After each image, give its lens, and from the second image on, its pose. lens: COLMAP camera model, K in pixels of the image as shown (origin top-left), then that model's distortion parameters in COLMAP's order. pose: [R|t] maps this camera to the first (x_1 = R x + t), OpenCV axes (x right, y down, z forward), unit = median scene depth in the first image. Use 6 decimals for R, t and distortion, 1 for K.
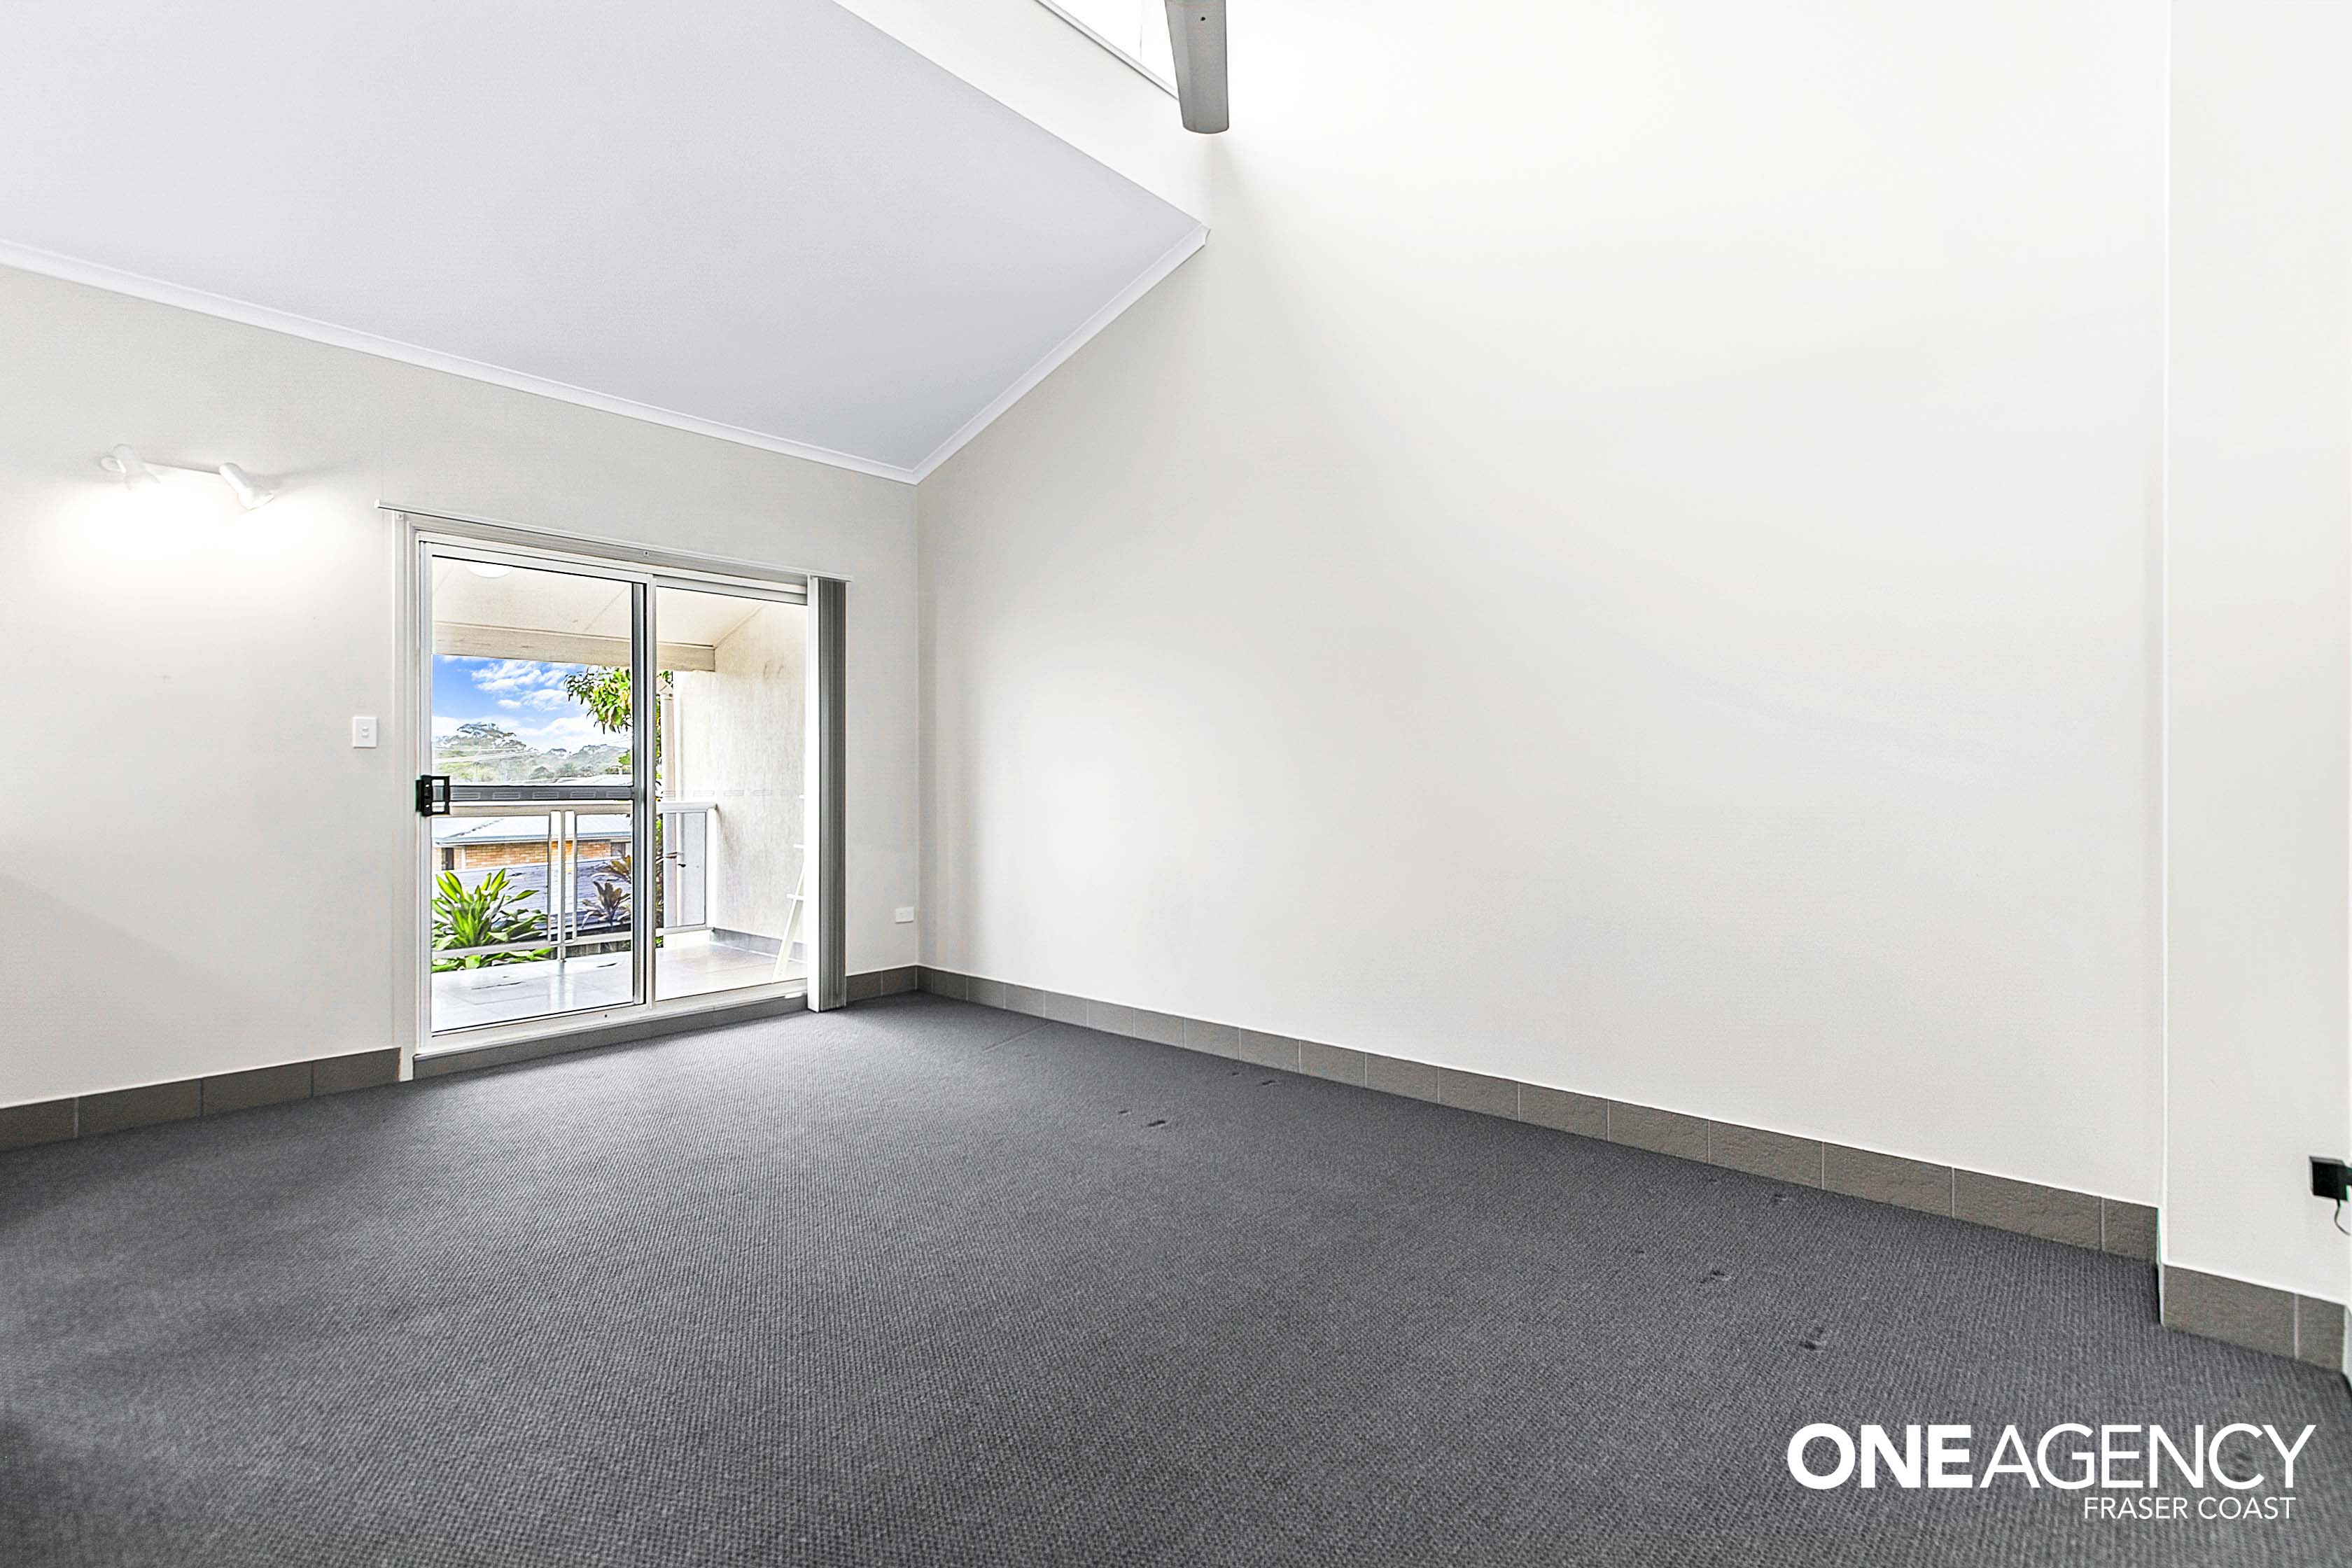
lens RADIAL K [[1074.6, 0, 1188.3], [0, 1074.6, 789.2], [0, 0, 1]] dist [0.005253, 0.000540]
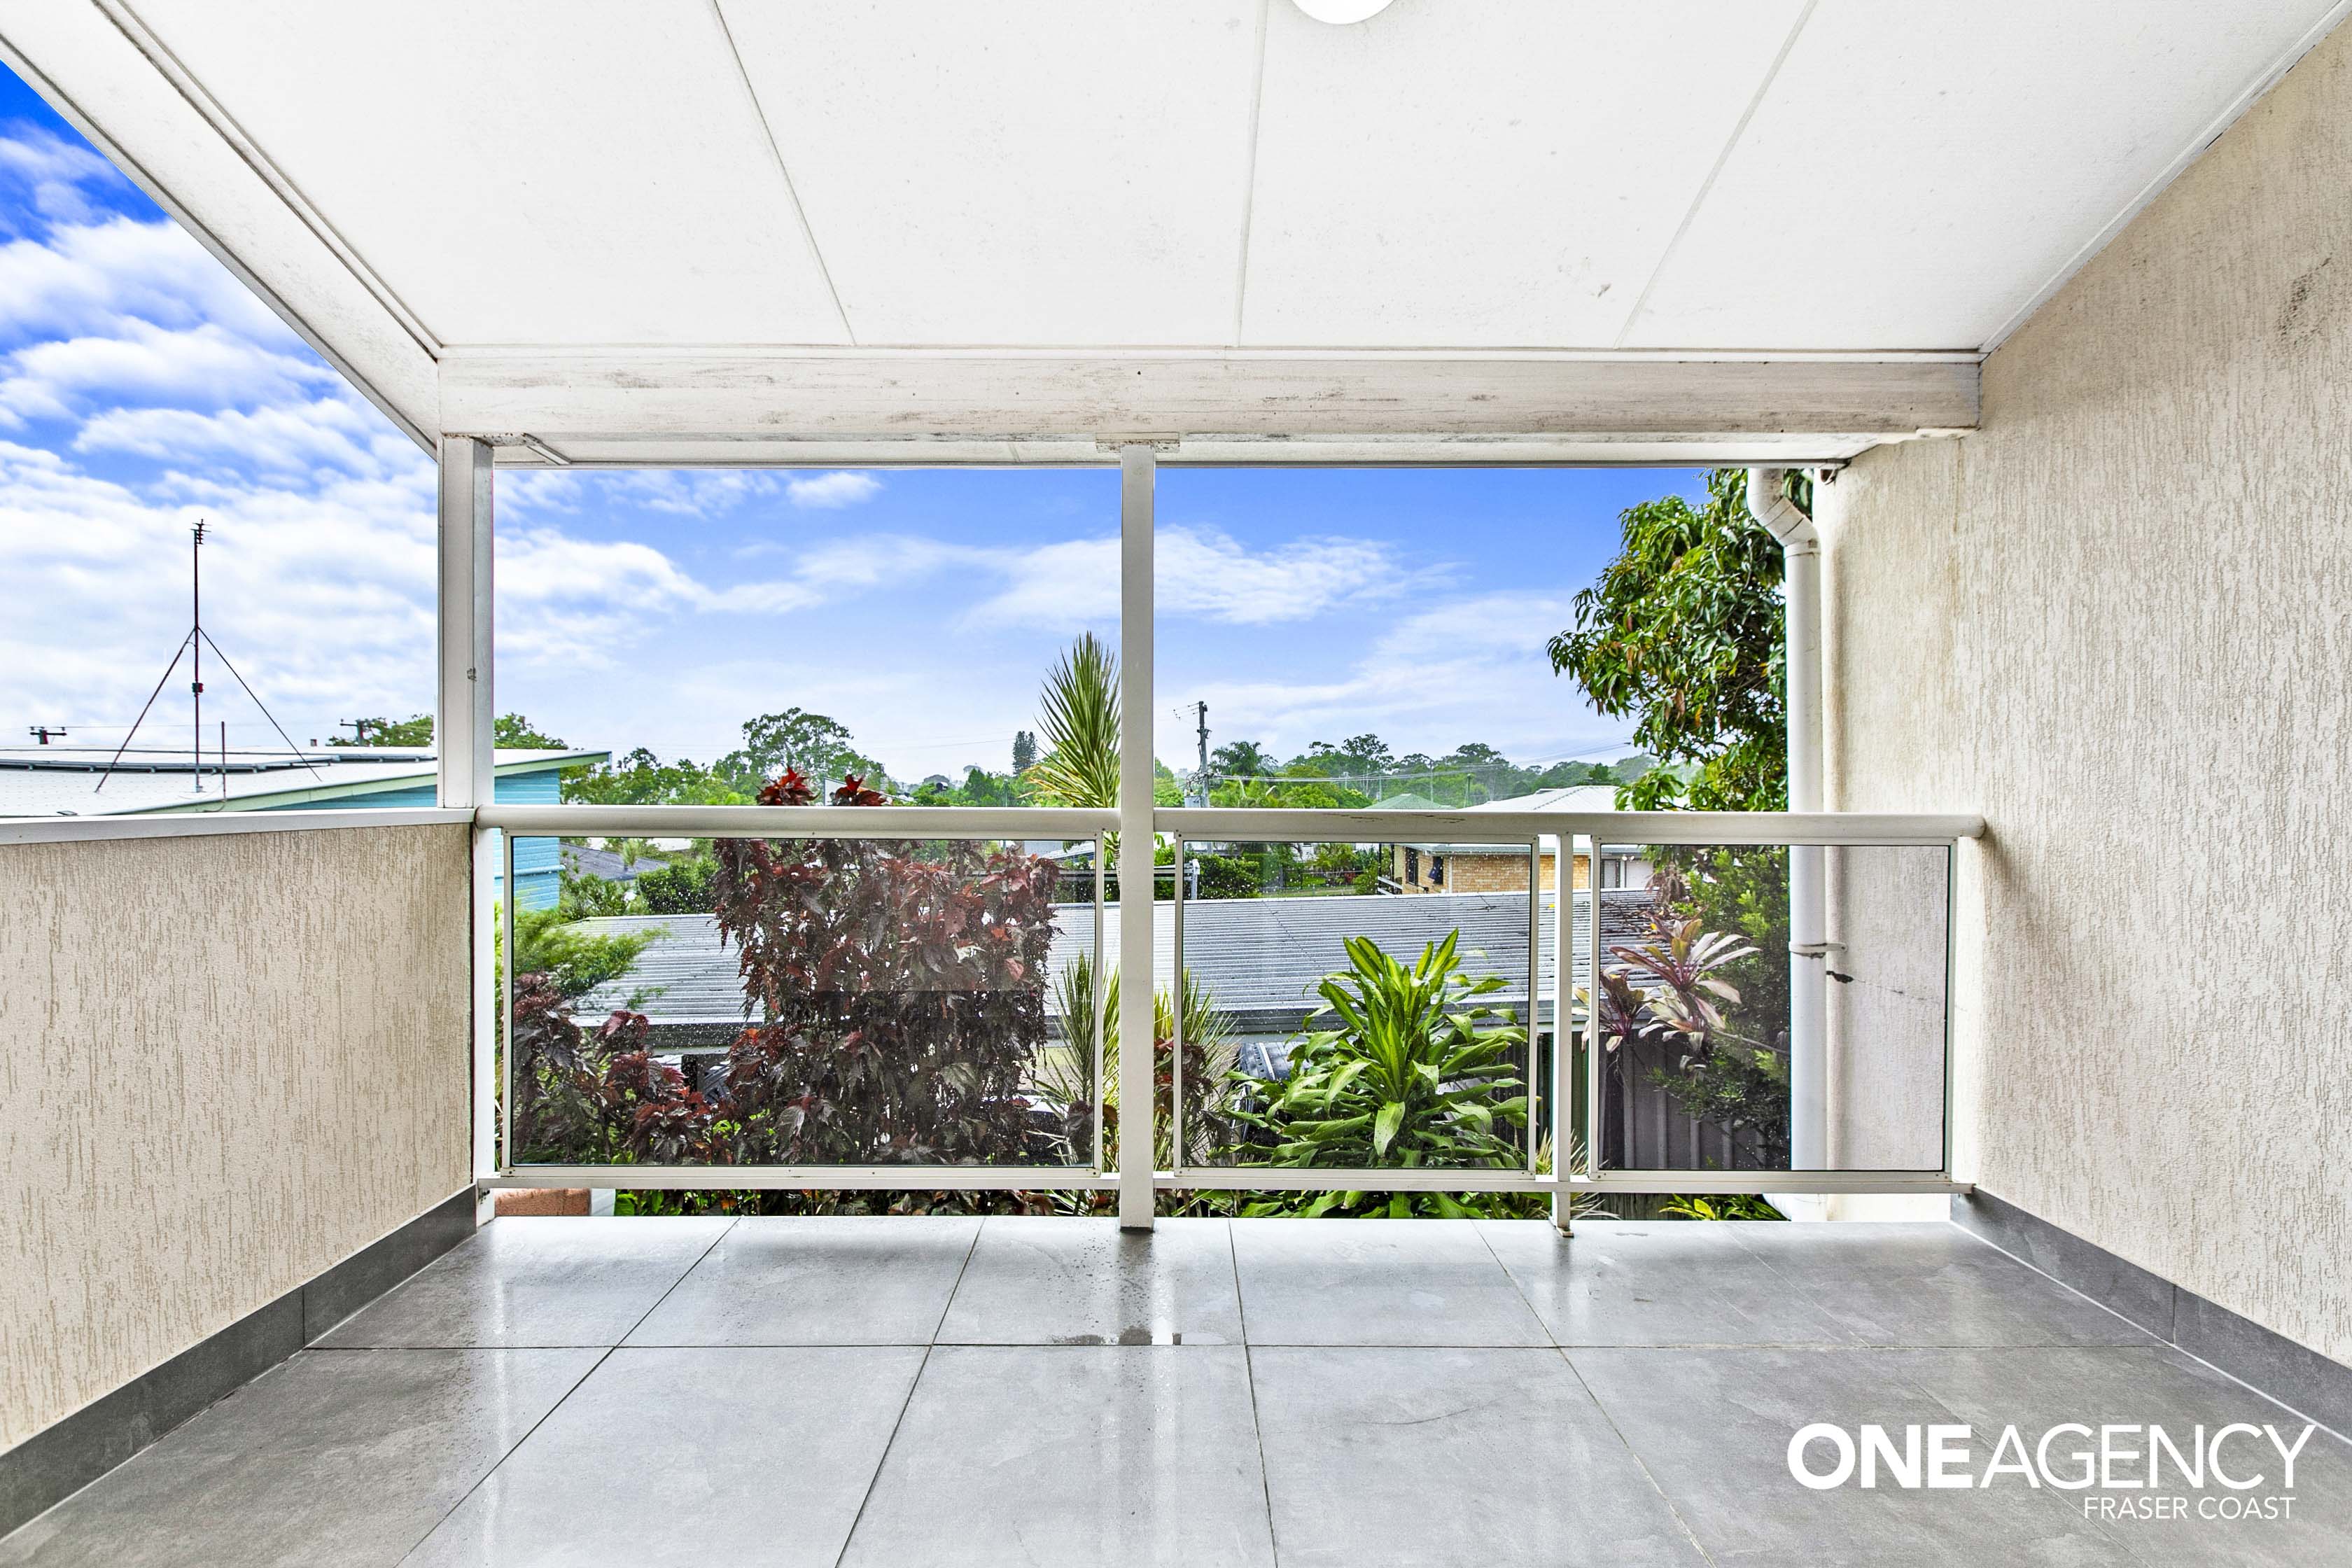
lens RADIAL K [[1074.6, 0, 1185.8], [0, 1074.6, 796.5], [0, 0, 1]] dist [0.005253, 0.000540]
pose [[0.664183, 0.002061, -0.747567, -0.350830], [-0.007983, 0.999959, -0.004336, 0.009209], [0.747527, 0.008848, 0.664172, 0.587634]]
